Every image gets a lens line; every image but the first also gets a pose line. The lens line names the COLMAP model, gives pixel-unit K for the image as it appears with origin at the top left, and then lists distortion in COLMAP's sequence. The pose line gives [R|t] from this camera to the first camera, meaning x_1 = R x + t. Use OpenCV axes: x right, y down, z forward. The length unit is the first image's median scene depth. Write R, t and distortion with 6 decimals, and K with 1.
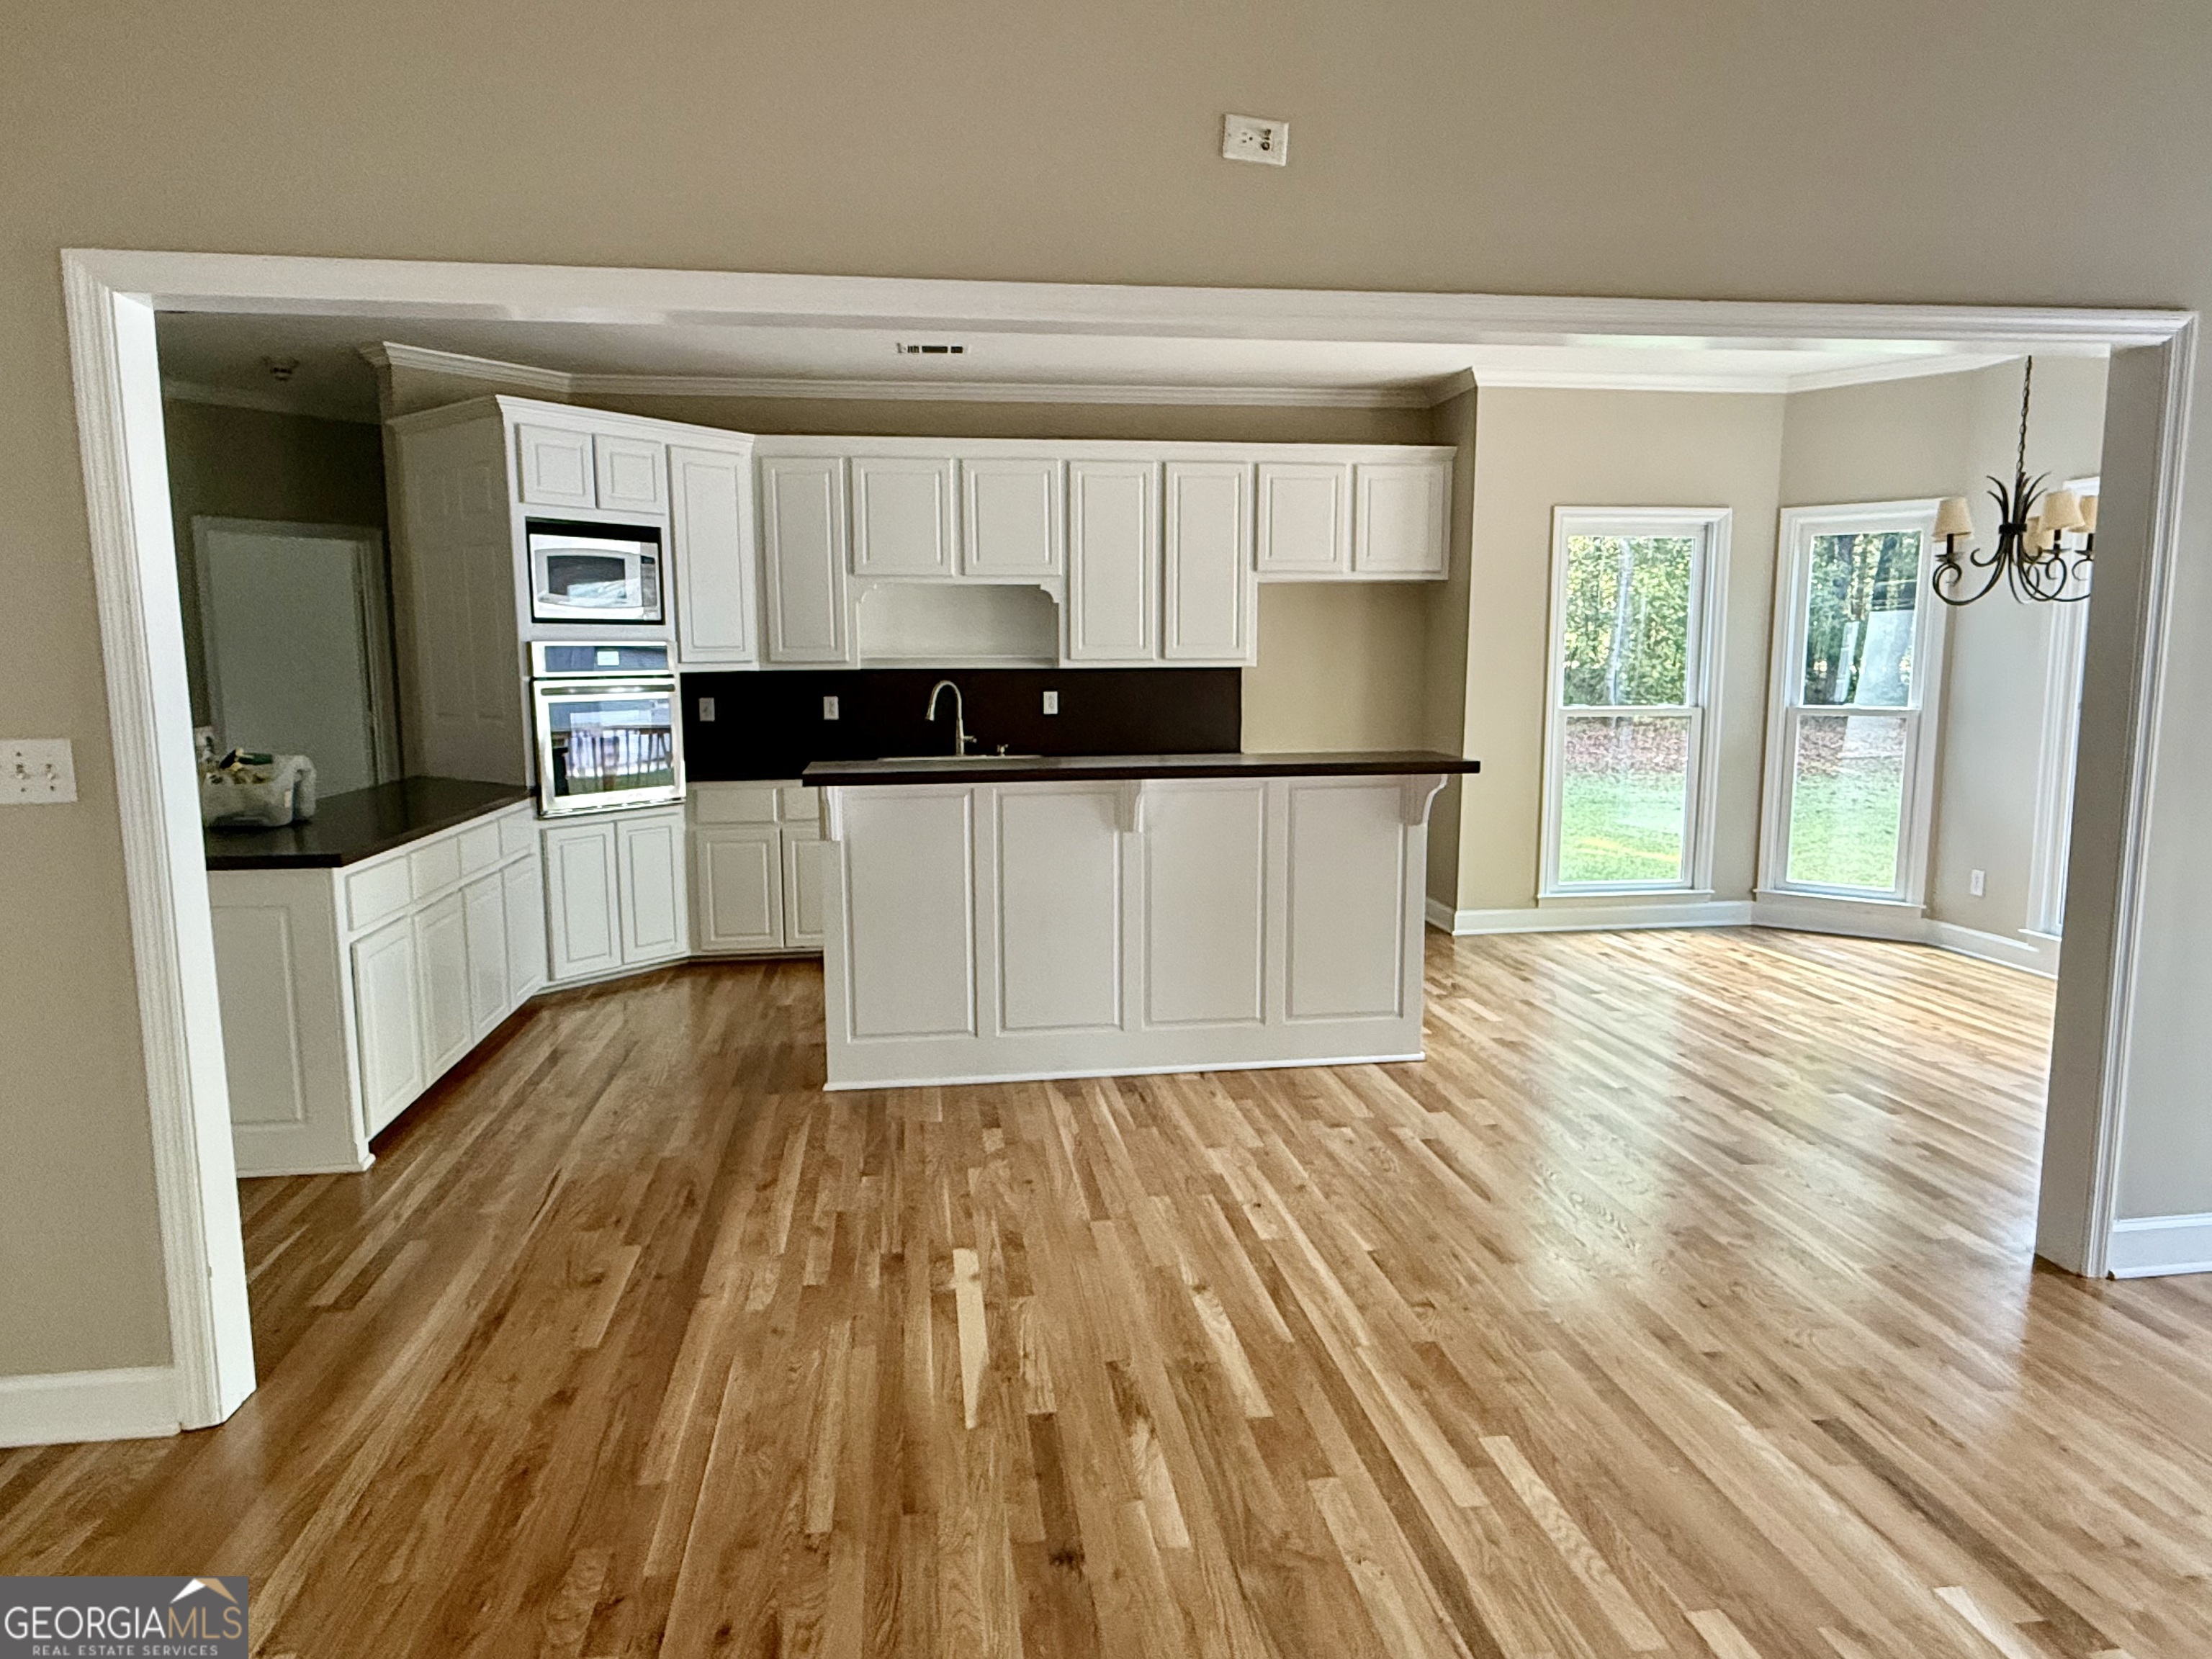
lens RADIAL K [[1324.8, 0, 1106.0], [0, 1324.8, 829.5], [0, 0, 1]] dist [0.001412, 0.000722]
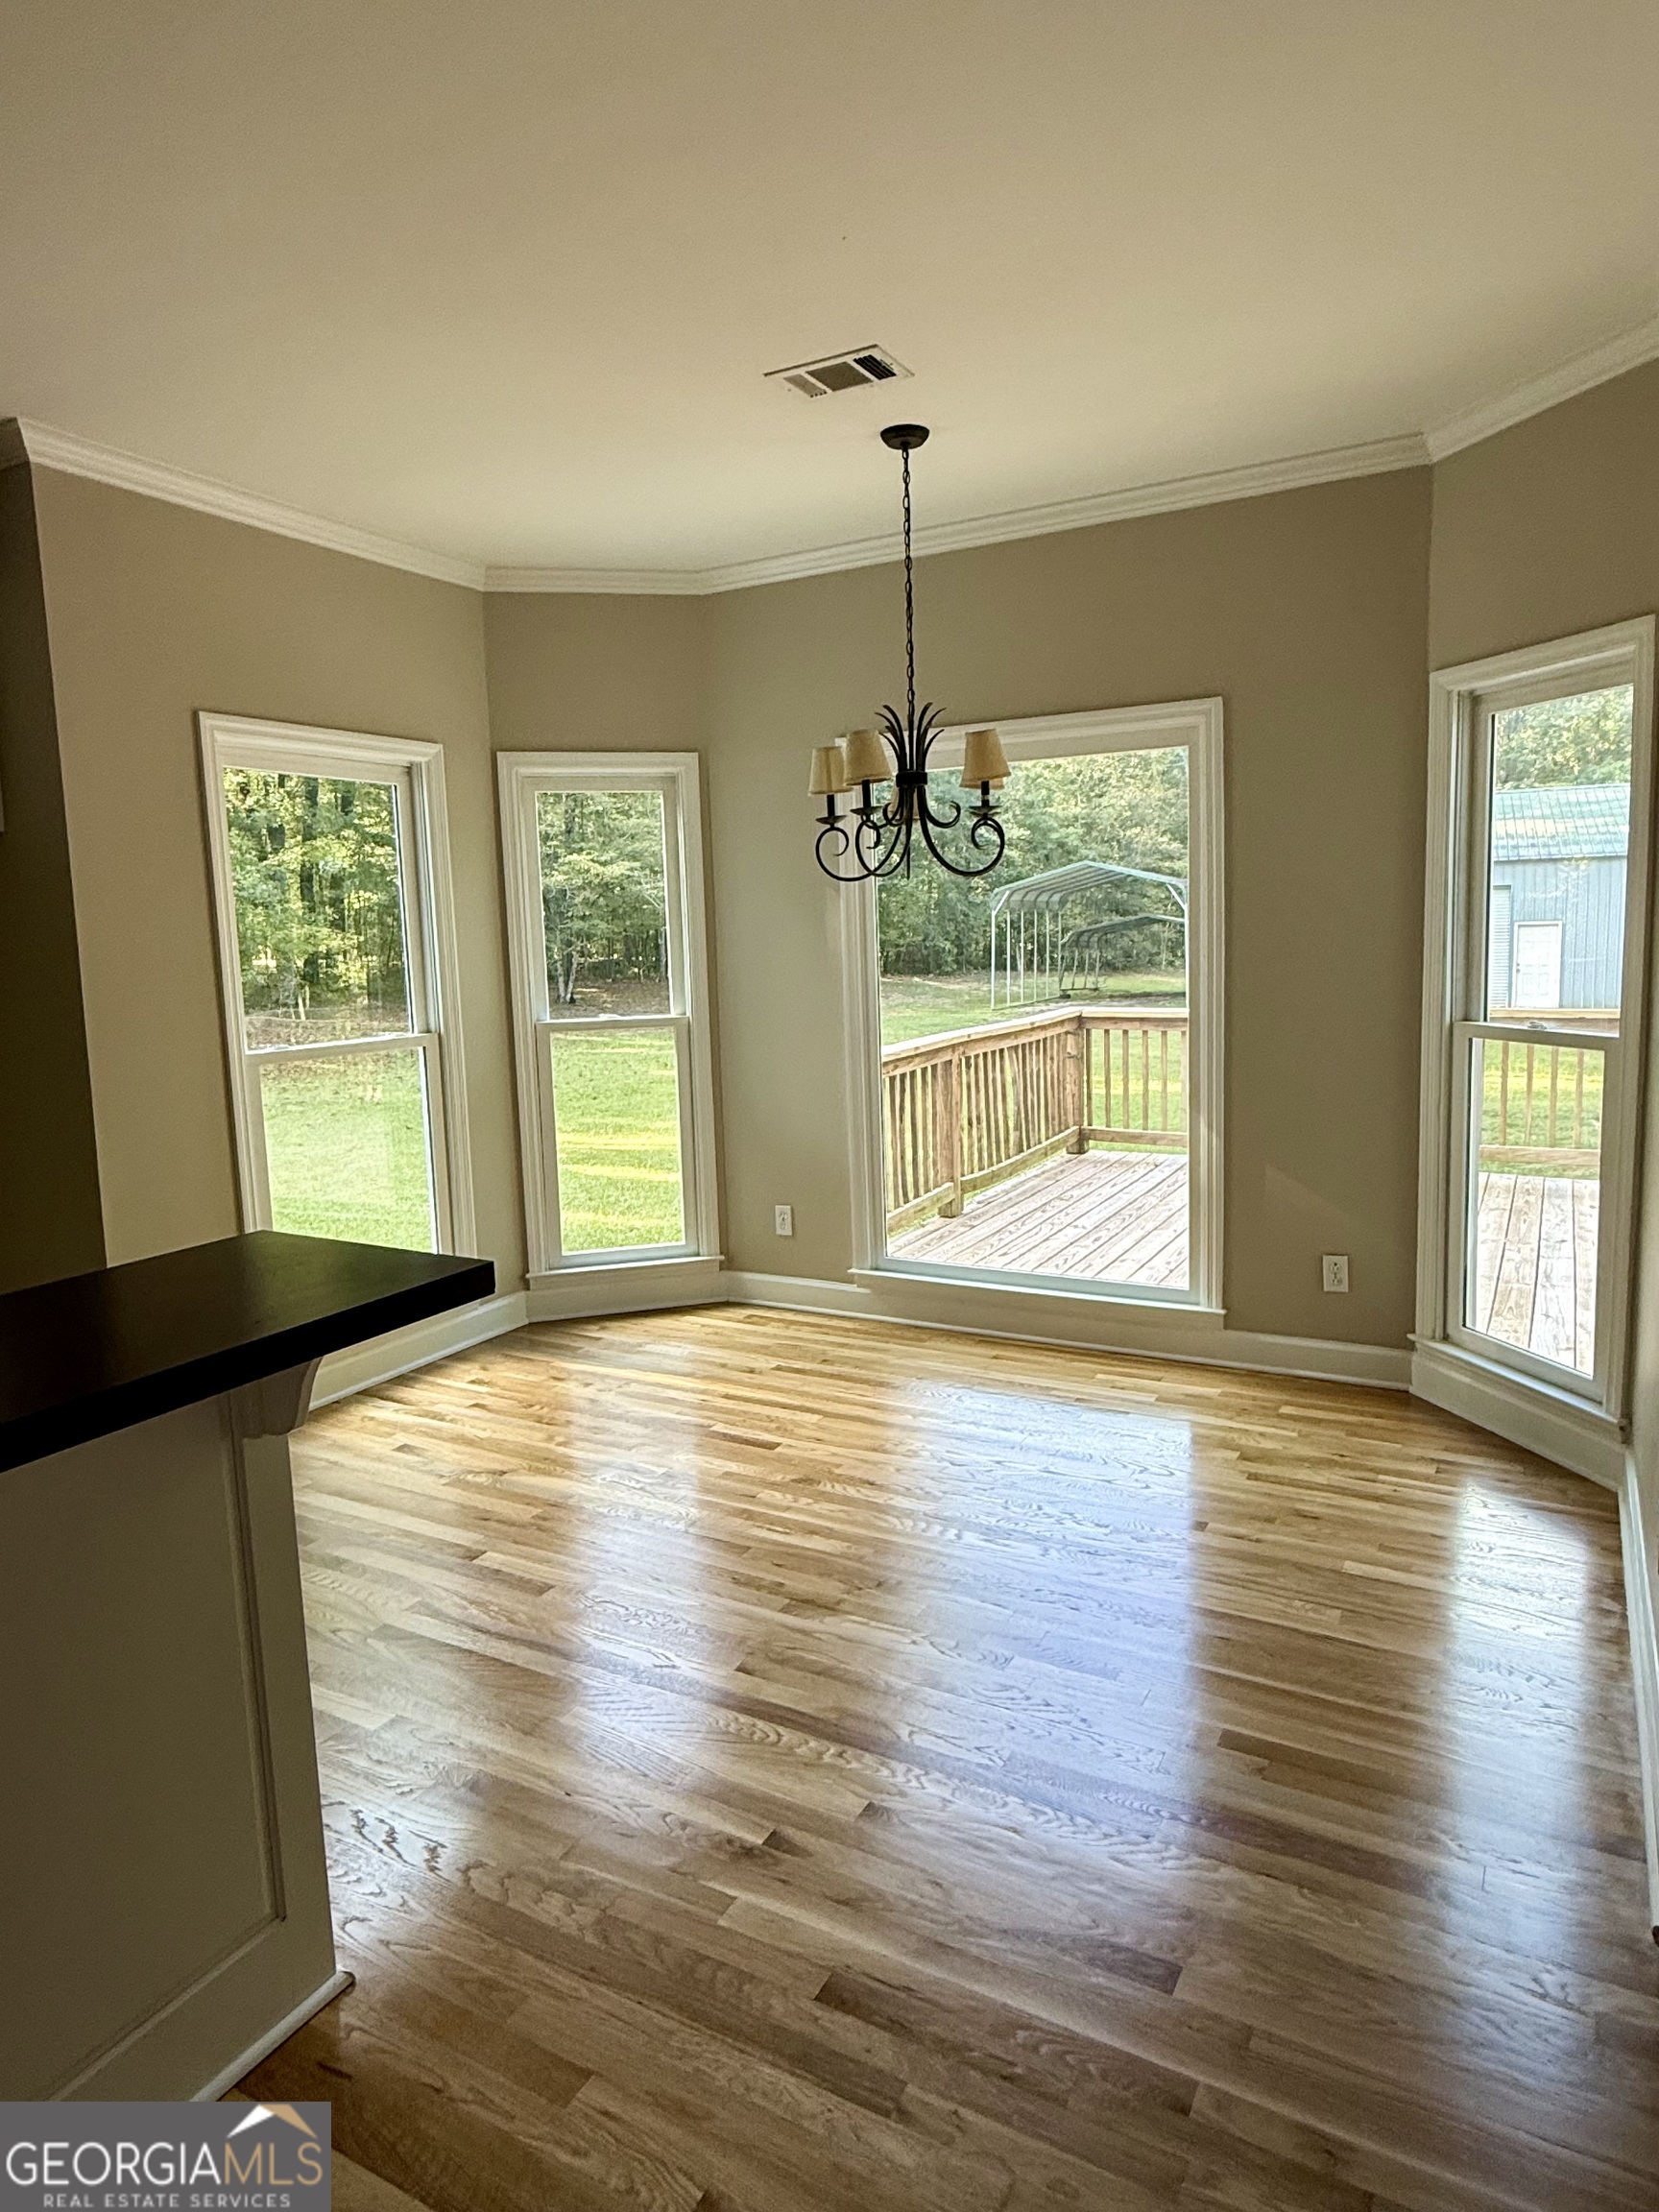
lens RADIAL K [[1324.8, 0, 826.6], [0, 1324.8, 1090.2], [0, 0, 1]] dist [0.001412, 0.000722]
pose [[0.606140, -0.112629, 0.787343, 0.029953], [0.132741, 0.990364, 0.039479, -0.066183], [-0.784203, 0.080583, 0.615250, 0.441689]]
